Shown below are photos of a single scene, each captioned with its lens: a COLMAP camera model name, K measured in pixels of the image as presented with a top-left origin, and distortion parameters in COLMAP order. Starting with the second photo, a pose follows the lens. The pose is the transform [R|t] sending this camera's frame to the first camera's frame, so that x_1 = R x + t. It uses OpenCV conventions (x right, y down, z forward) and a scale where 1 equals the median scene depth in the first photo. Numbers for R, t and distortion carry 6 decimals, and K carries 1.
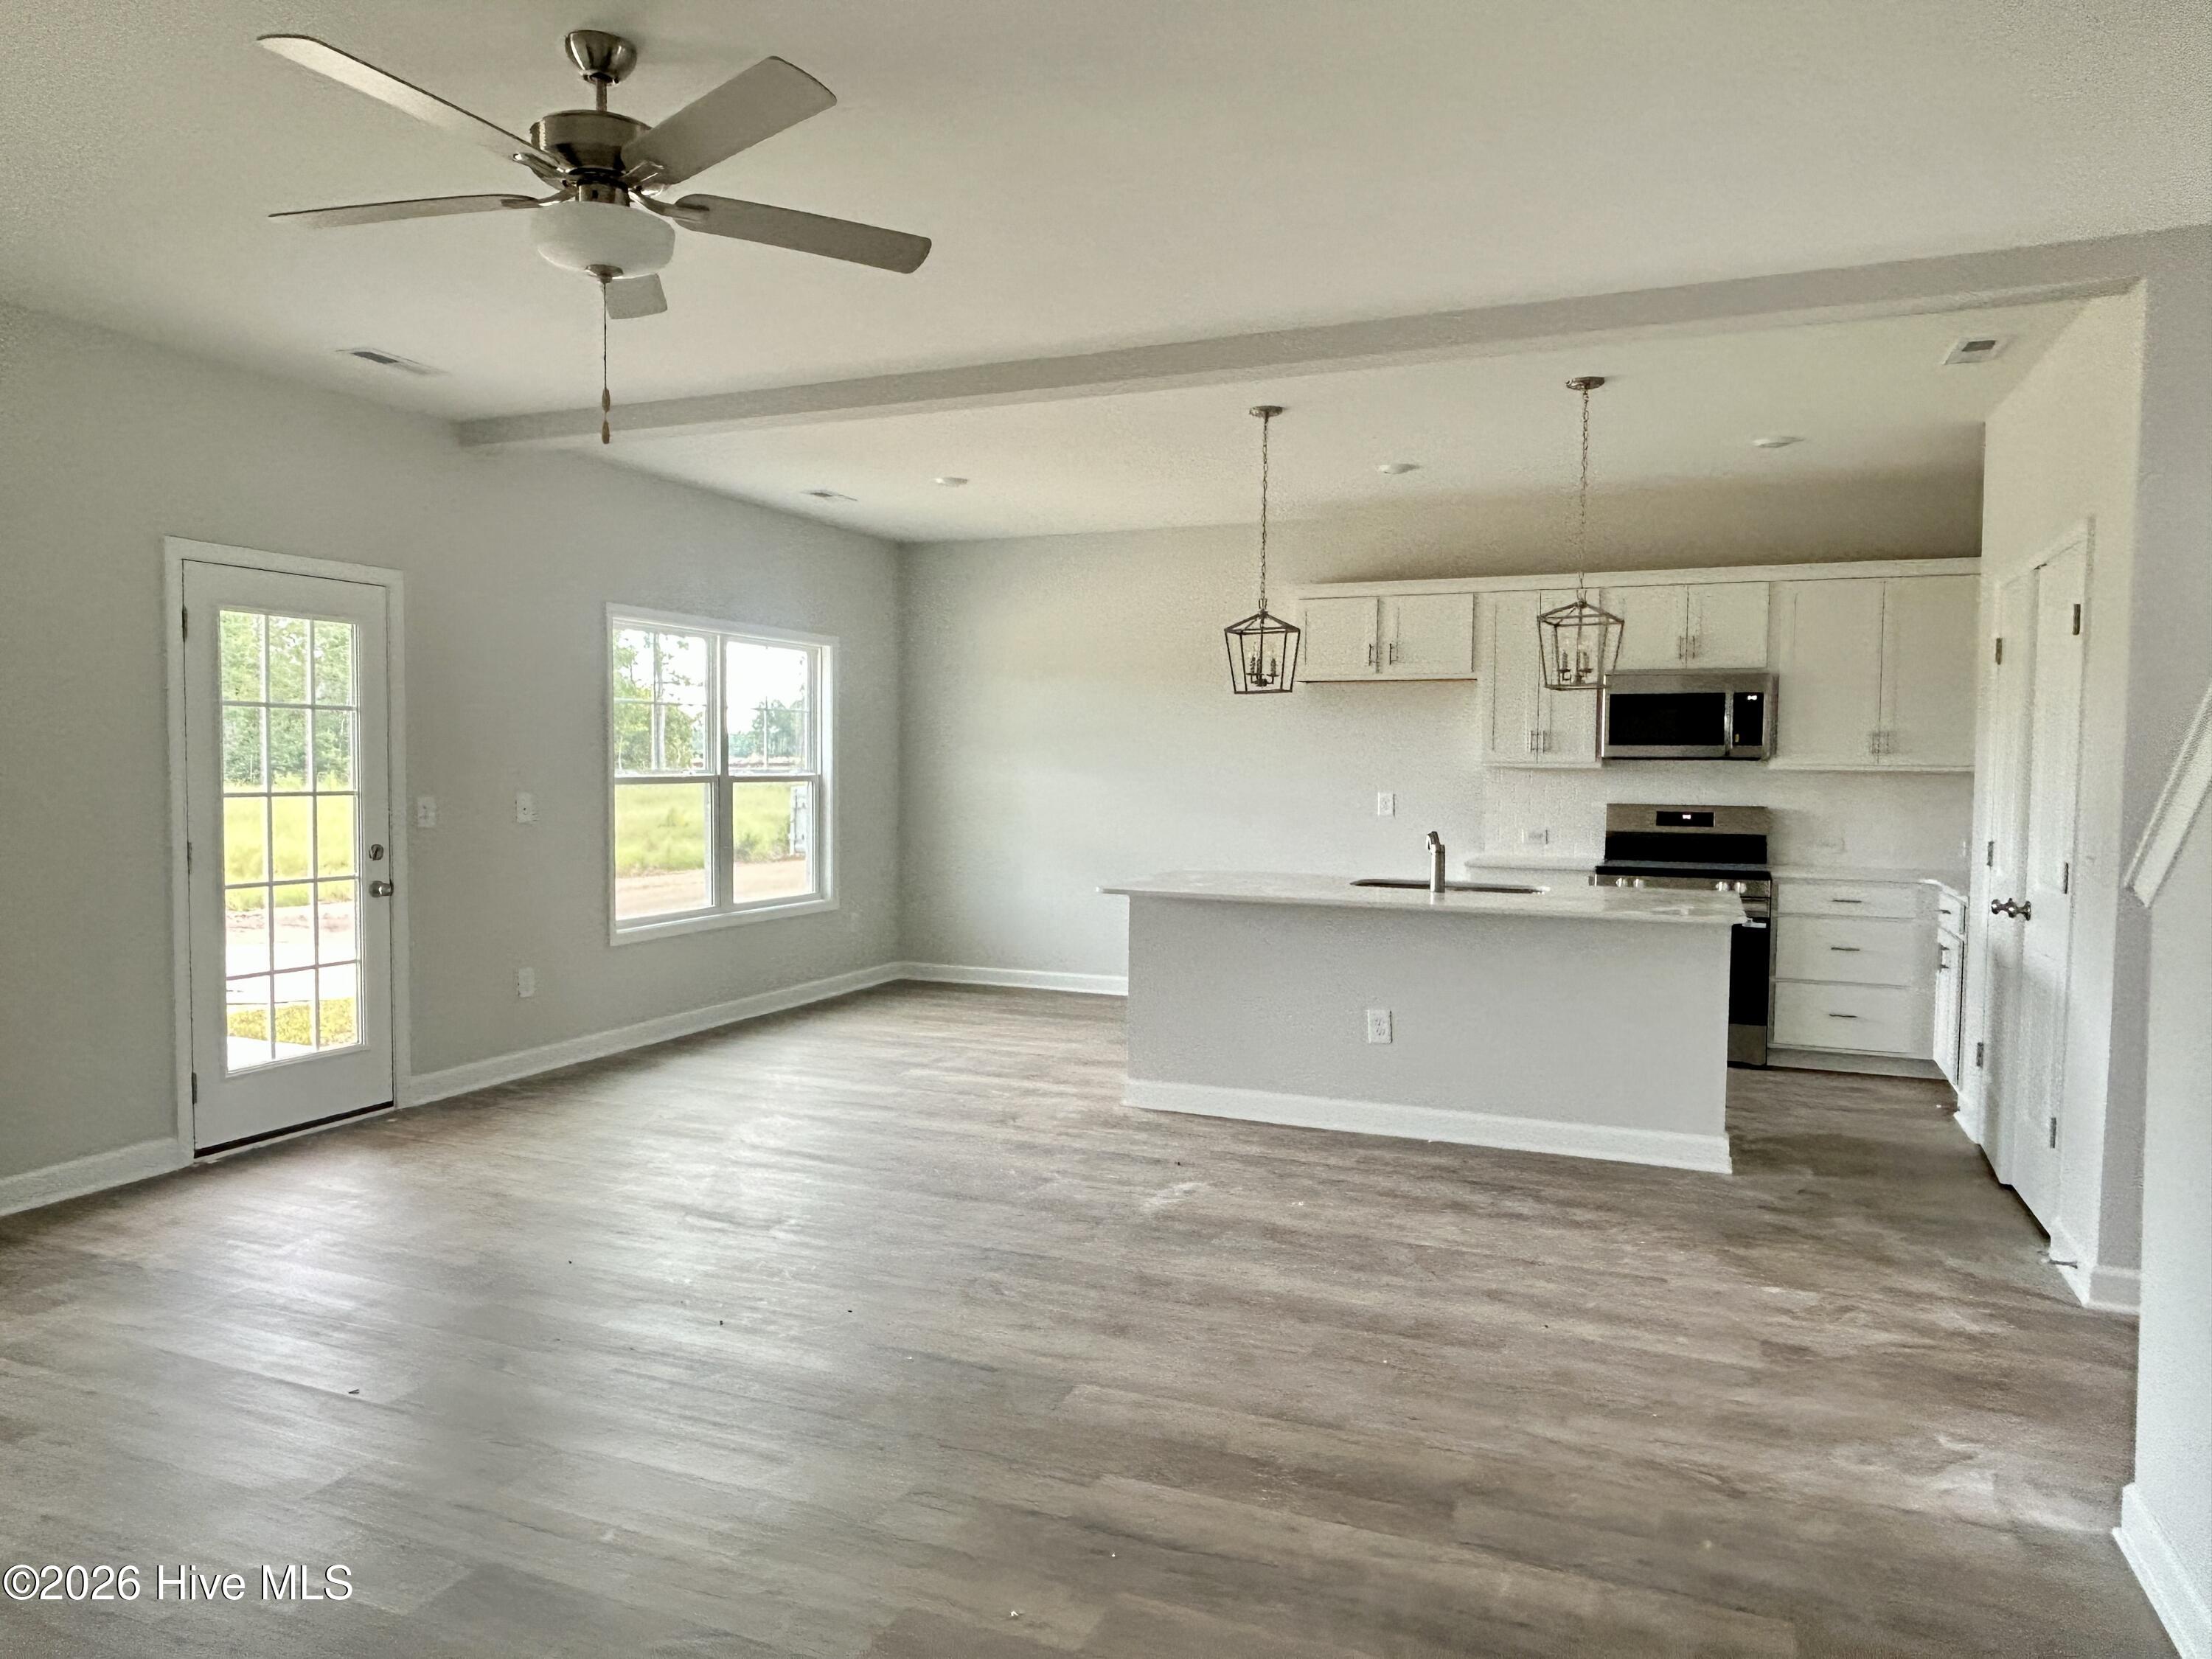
lens RADIAL K [[1415.3, 0, 1106.0], [0, 1415.3, 829.5], [0, 0, 1]] dist [0.000867, -0.000857]
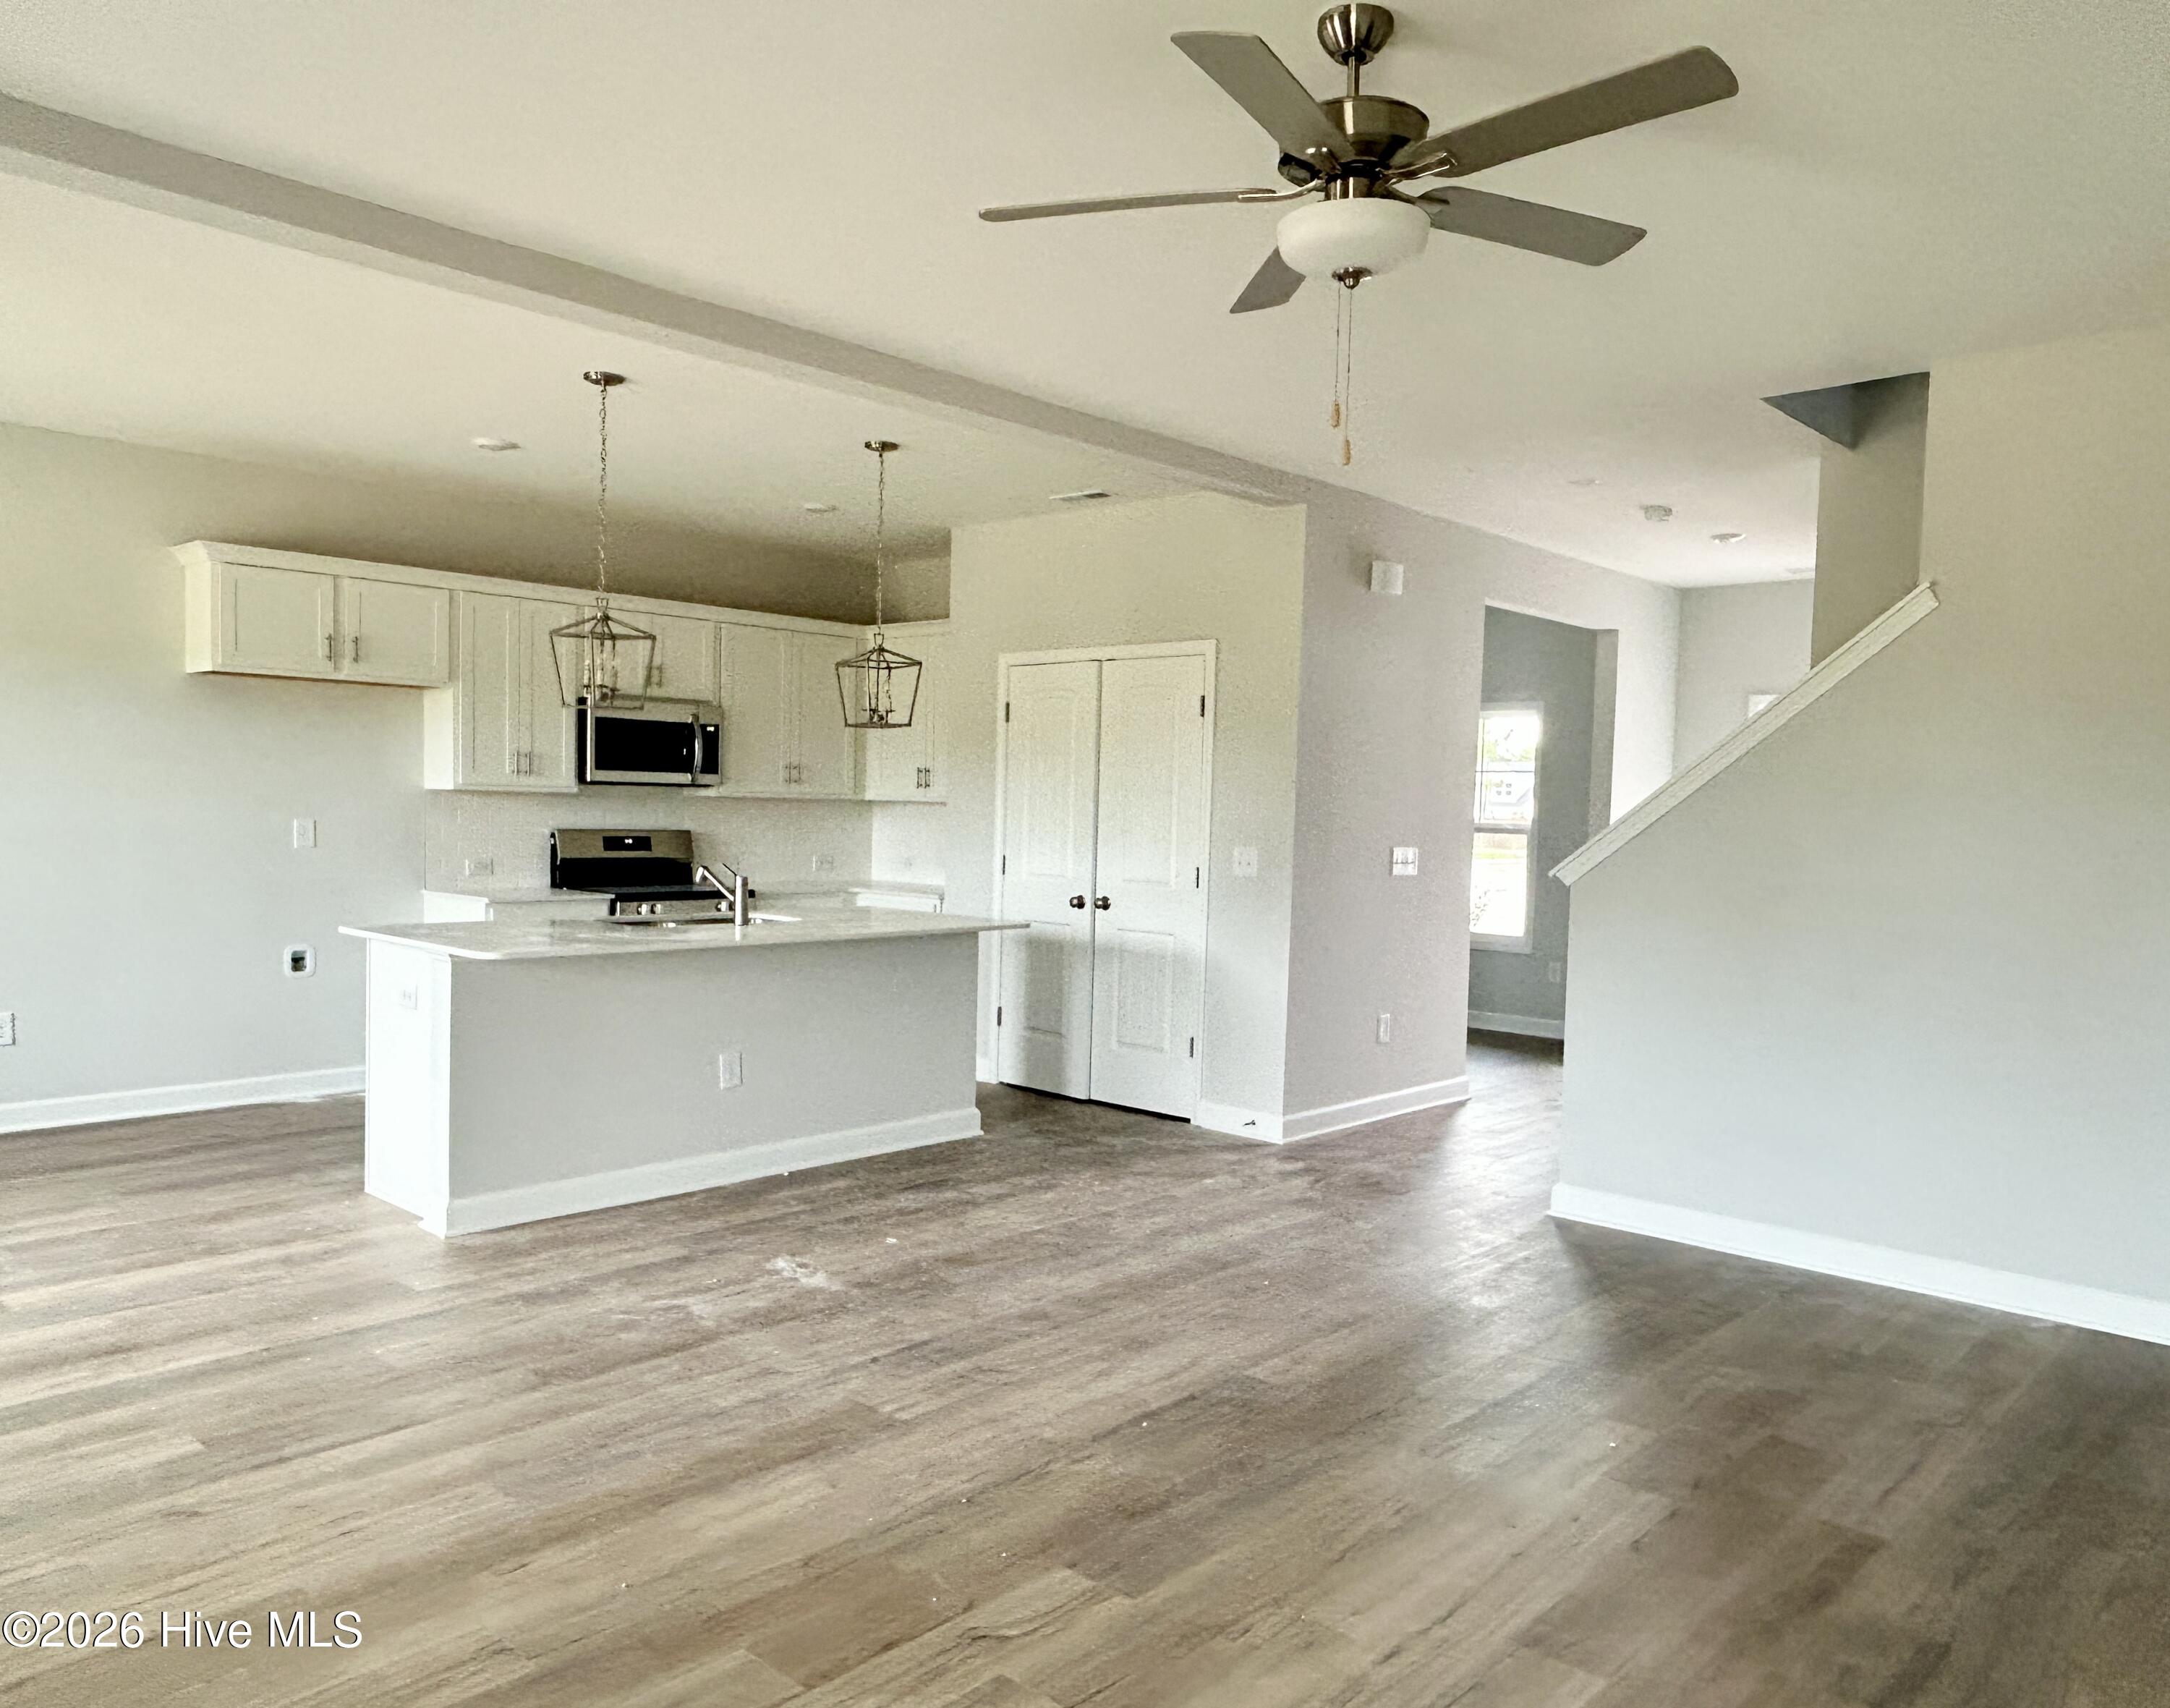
lens RADIAL K [[1547.2, 0, 1085.4], [0, 1547.2, 912.4], [0, 0, 1]] dist [0.028262, -0.001146]
pose [[0.341857, -0.066870, 0.937370, -0.808198], [0.023264, 0.997762, 0.062694, -0.031159], [-0.939464, 0.000375, 0.342648, 0.484574]]
